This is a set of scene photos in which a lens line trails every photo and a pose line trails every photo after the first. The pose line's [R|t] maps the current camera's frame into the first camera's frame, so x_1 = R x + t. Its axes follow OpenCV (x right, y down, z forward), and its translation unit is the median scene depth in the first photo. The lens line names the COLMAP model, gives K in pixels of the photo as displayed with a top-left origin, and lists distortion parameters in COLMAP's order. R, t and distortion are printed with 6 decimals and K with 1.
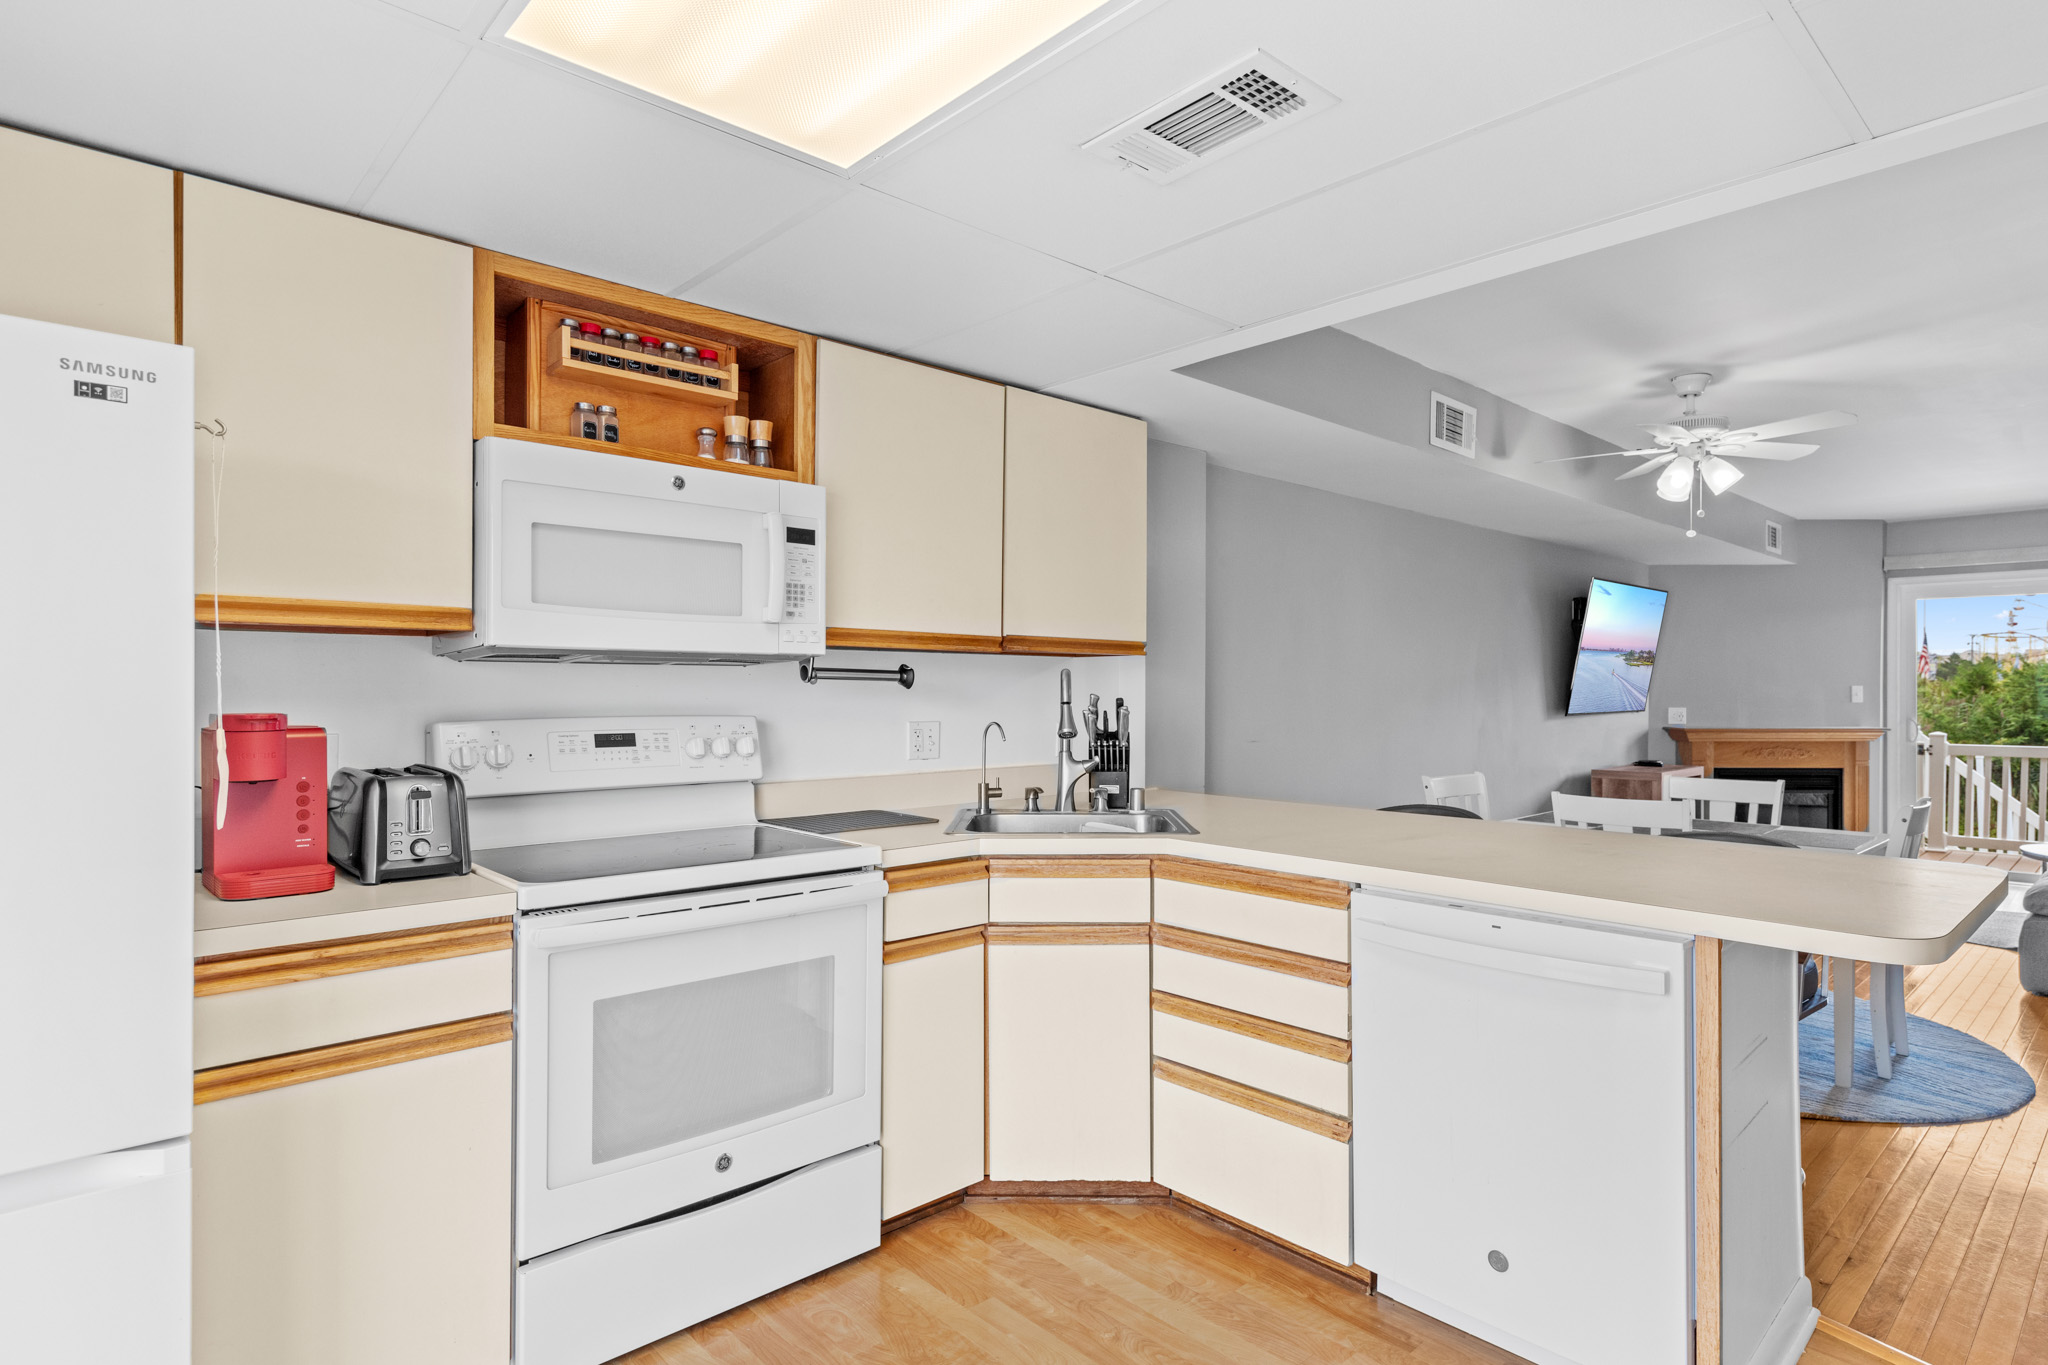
lens RADIAL K [[1058.9, 0, 1031.9], [0, 1058.9, 687.8], [0, 0, 1]] dist [0.006511, 0.000671]
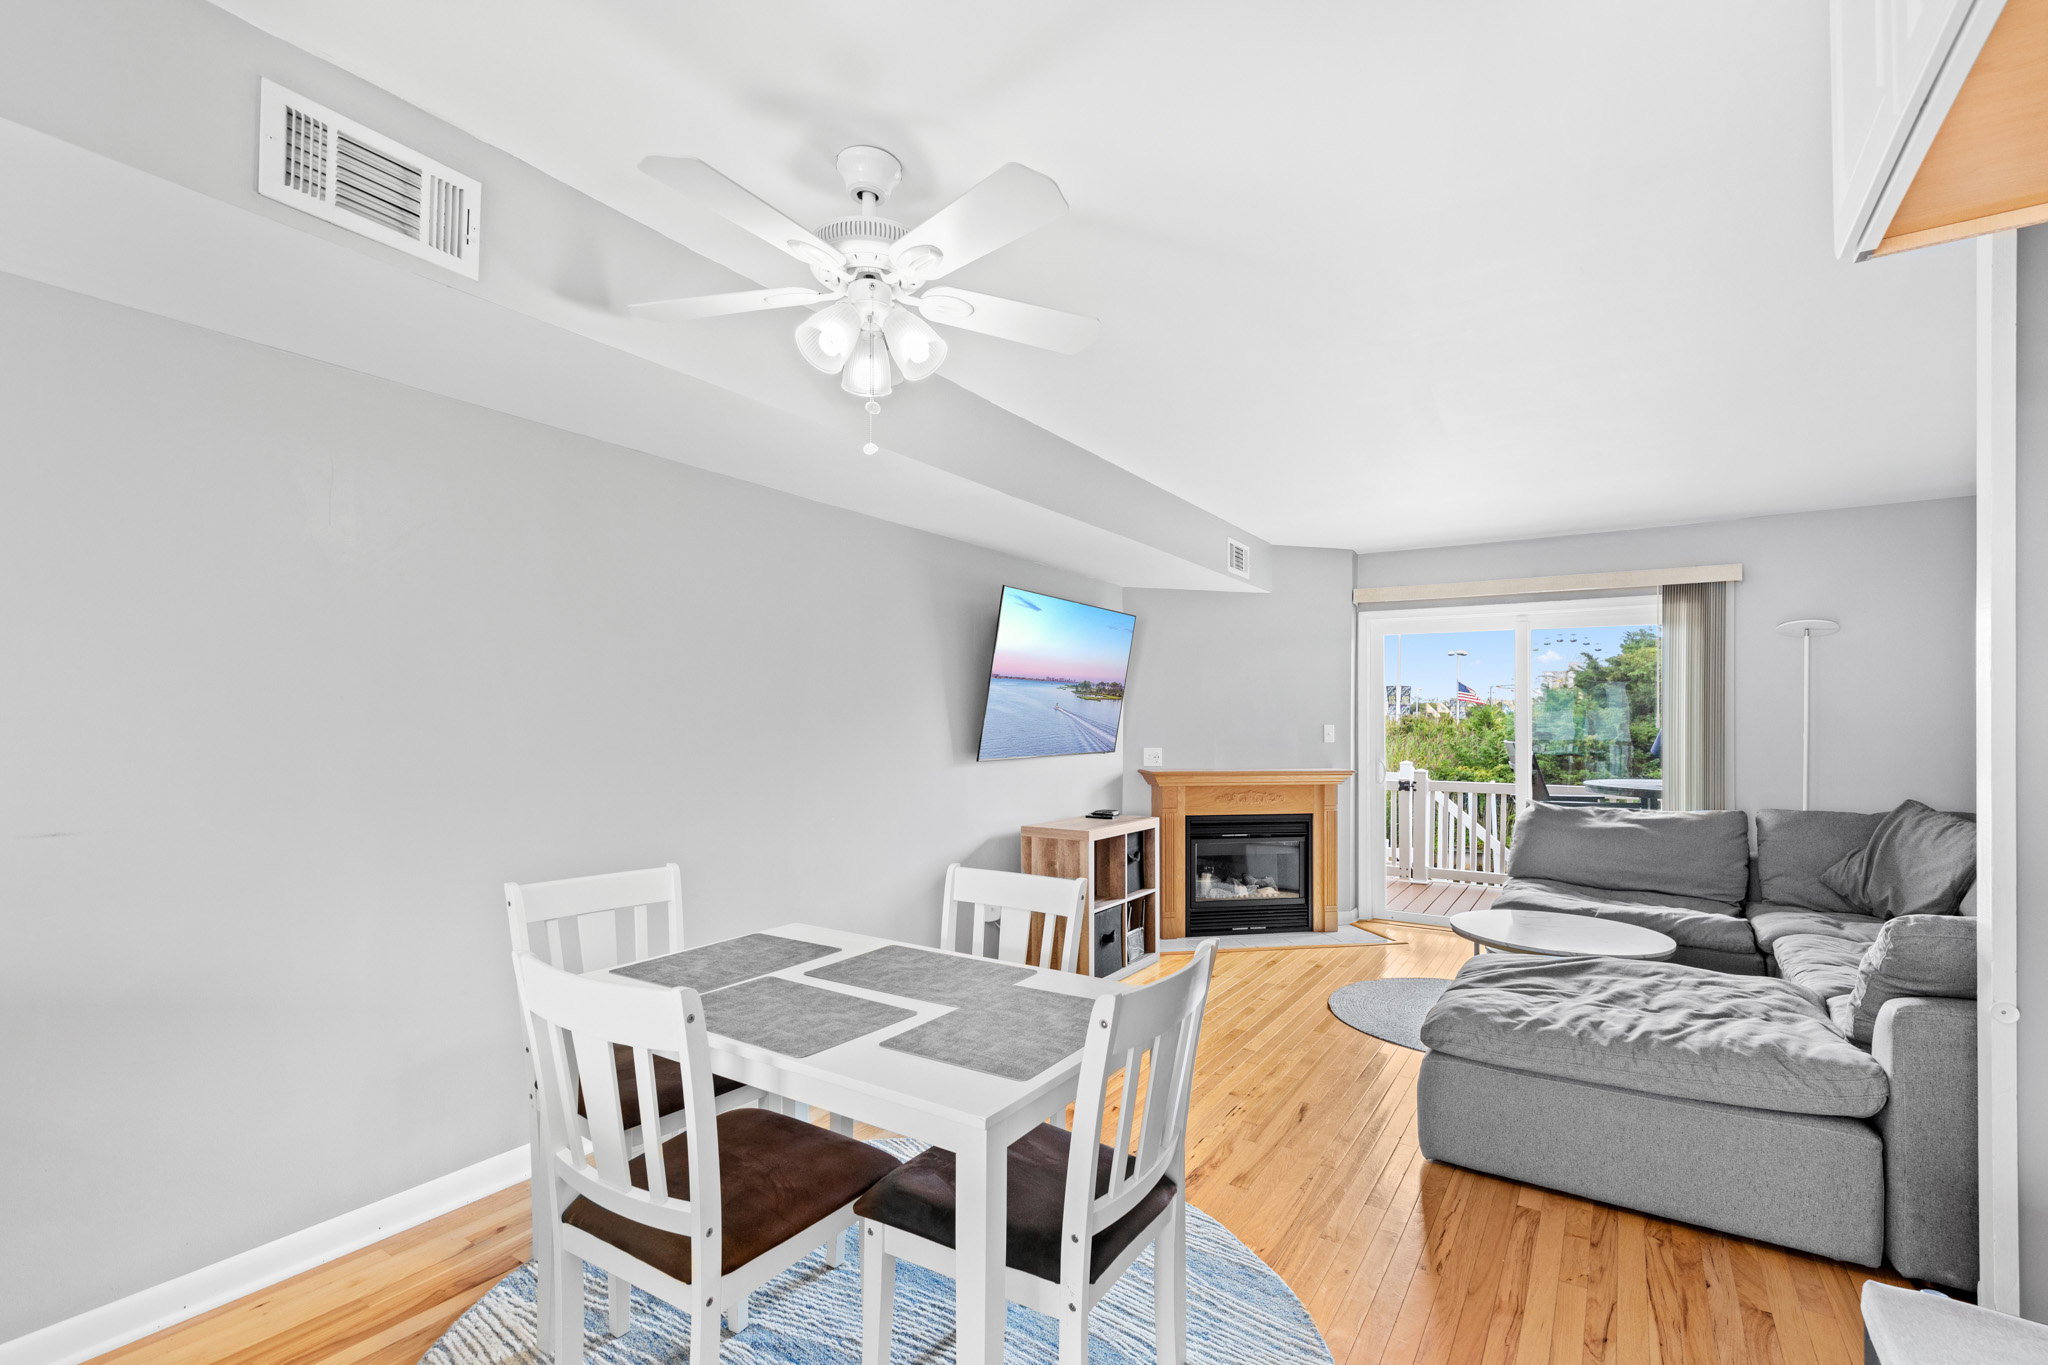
lens RADIAL K [[943.8, 0, 991.1], [0, 943.8, 704.9], [0, 0, 1]] dist [0.005619, 0.000081]
pose [[0.971041, 0.011699, 0.238626, 0.749274], [-0.007786, 0.999819, -0.017332, -0.006950], [-0.238786, 0.014972, 0.970957, 0.680544]]
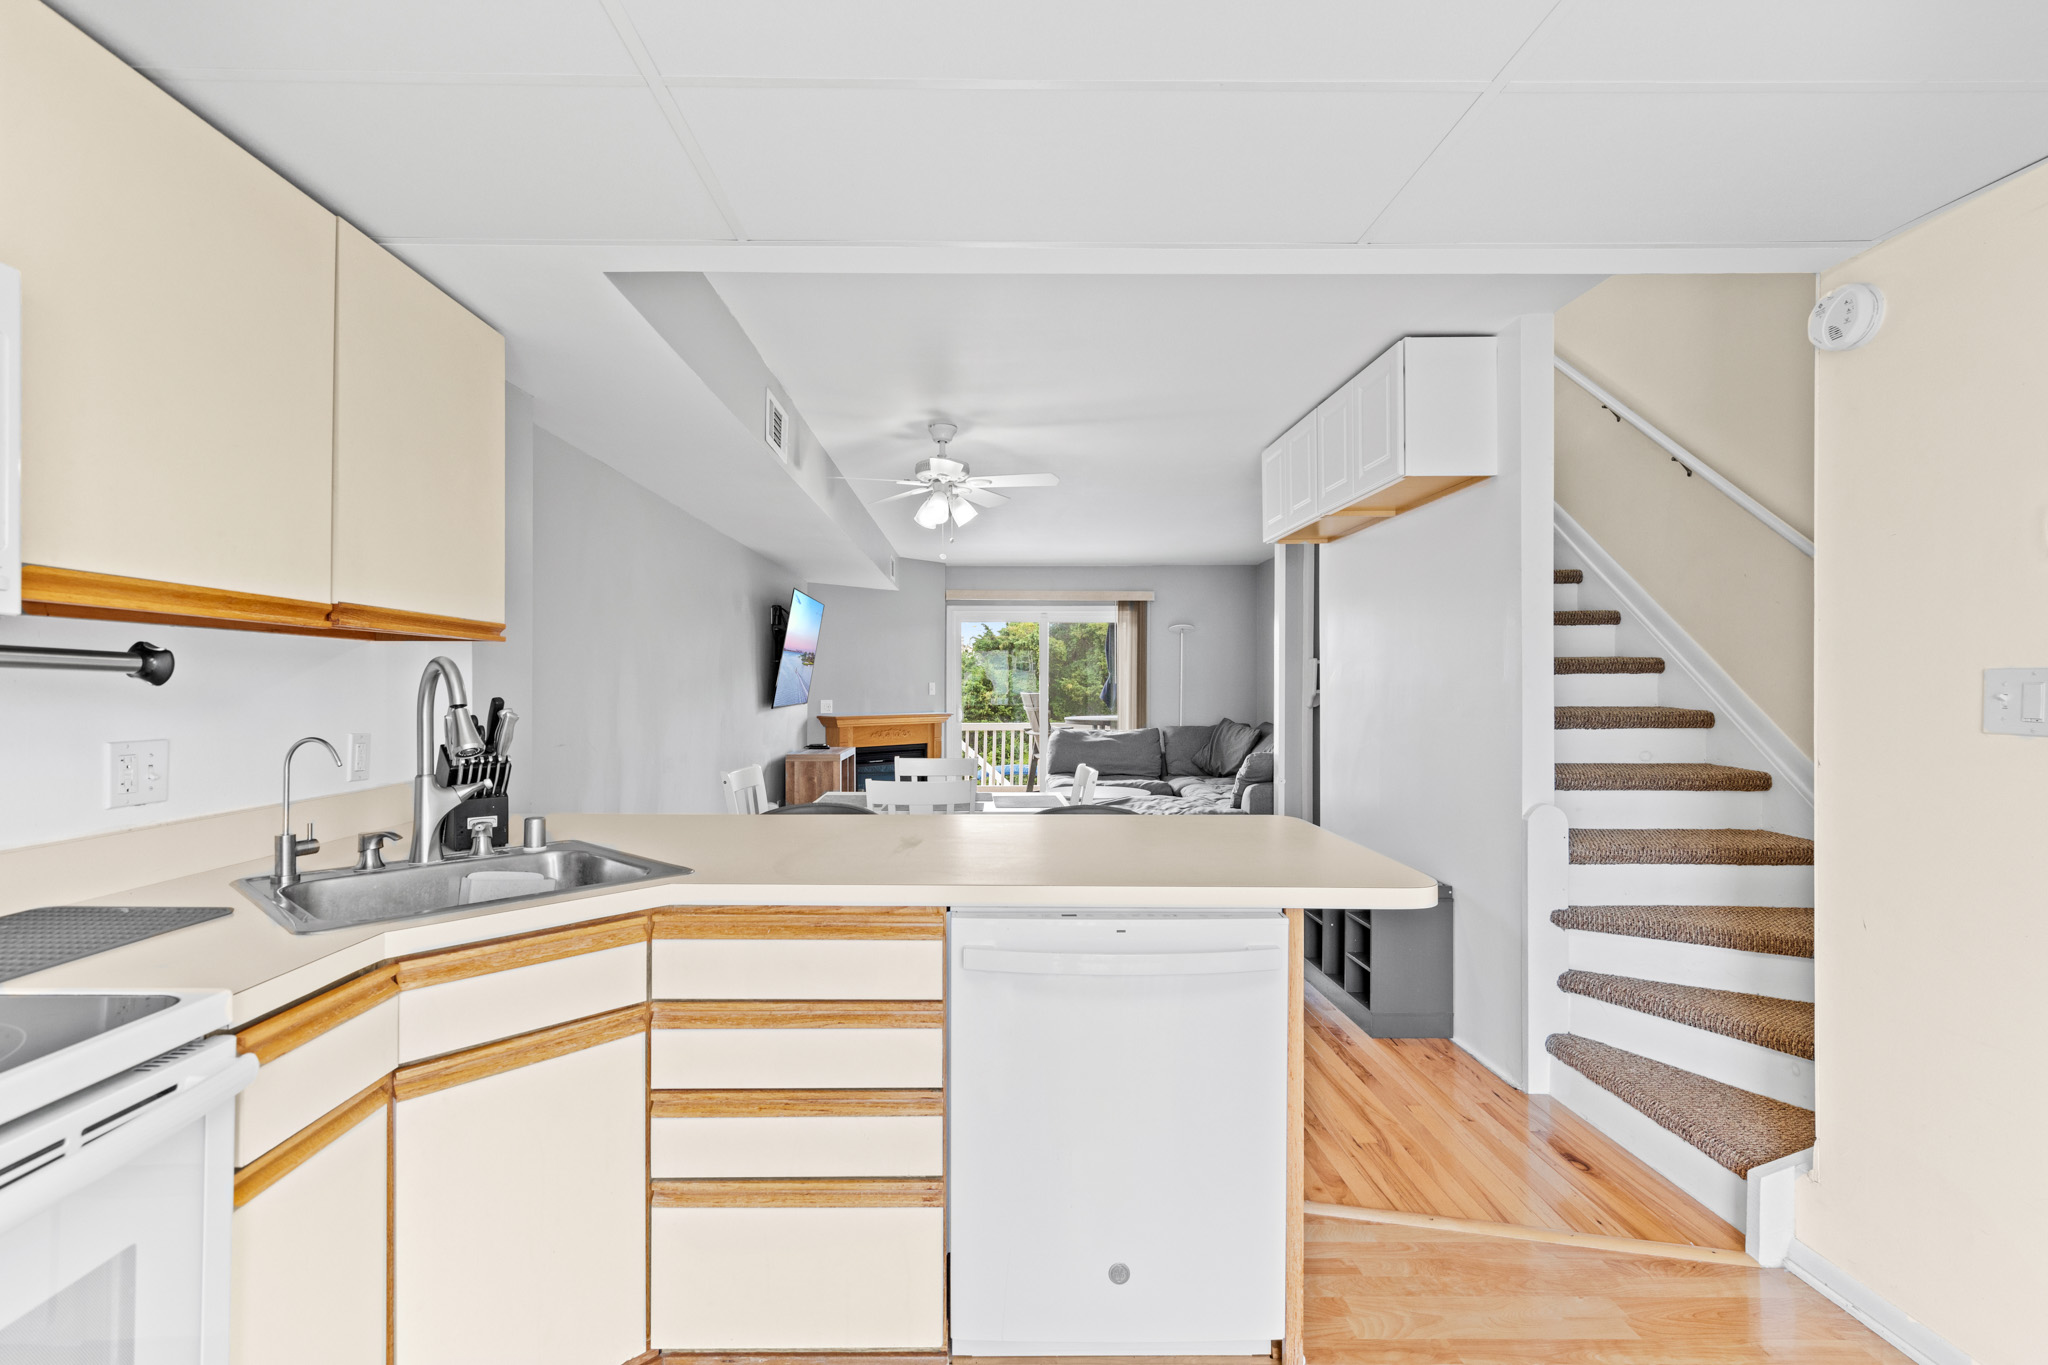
lens RADIAL K [[943.8, 0, 987.9], [0, 943.8, 684.9], [0, 0, 1]] dist [0.005619, 0.000081]
pose [[0.681080, 0.000548, 0.732209, -0.173991], [-0.001903, 0.999998, 0.001023, -0.000811], [-0.732207, -0.002090, 0.681079, 0.310054]]
